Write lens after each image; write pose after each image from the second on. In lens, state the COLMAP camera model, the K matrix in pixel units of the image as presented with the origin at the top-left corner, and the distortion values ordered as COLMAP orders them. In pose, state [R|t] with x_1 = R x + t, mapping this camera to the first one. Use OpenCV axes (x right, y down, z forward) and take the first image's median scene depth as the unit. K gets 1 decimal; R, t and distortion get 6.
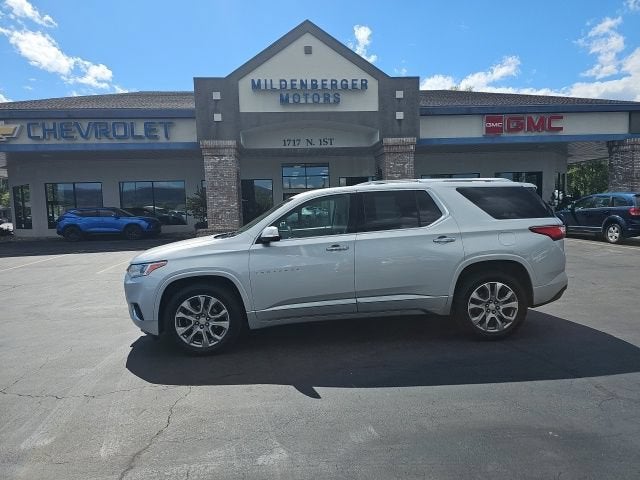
lens RADIAL K [[419.4, 0, 321.6], [0, 419.4, 244.9], [0, 0, 1]] dist [0.053902, -0.043771]
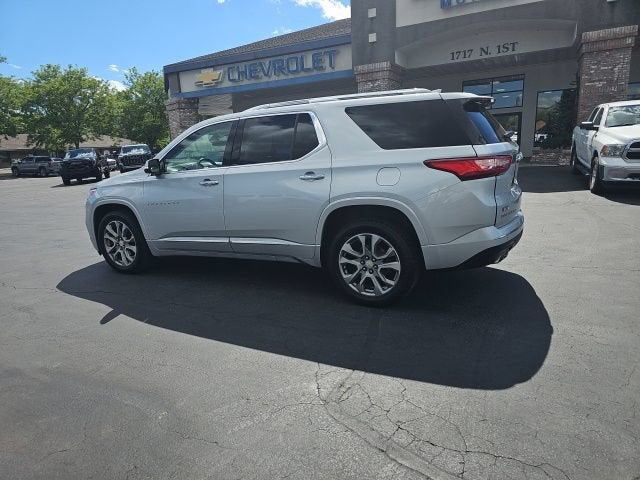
lens RADIAL K [[419.4, 0, 309.2], [0, 419.4, 244.5], [0, 0, 1]] dist [0.053902, -0.043771]
pose [[0.847152, 0.105518, -0.520768, 0.173397], [-0.019208, 0.985525, 0.168439, -0.004422], [0.531003, -0.132691, 0.836916, 0.073044]]
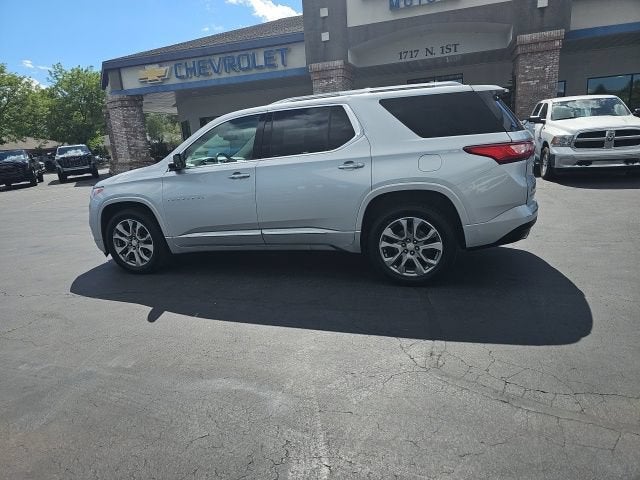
lens RADIAL K [[419.4, 0, 314.8], [0, 419.4, 241.3], [0, 0, 1]] dist [0.053902, -0.043771]
pose [[0.918704, 0.058103, -0.390651, 0.135250], [0.007320, 0.986445, 0.163930, -0.000107], [0.394880, -0.153463, 0.905825, 0.044164]]
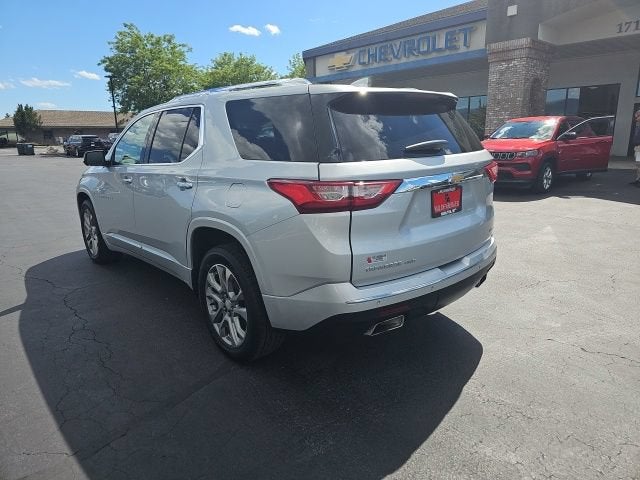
lens RADIAL K [[417.8, 0, 321.3], [0, 417.8, 229.9], [0, 0, 1]] dist [0.058023, -0.046392]
pose [[0.619110, 0.191397, -0.761623, 0.225825], [-0.068893, 0.979343, 0.190109, -0.019814], [0.782276, -0.065228, 0.619507, 0.180935]]
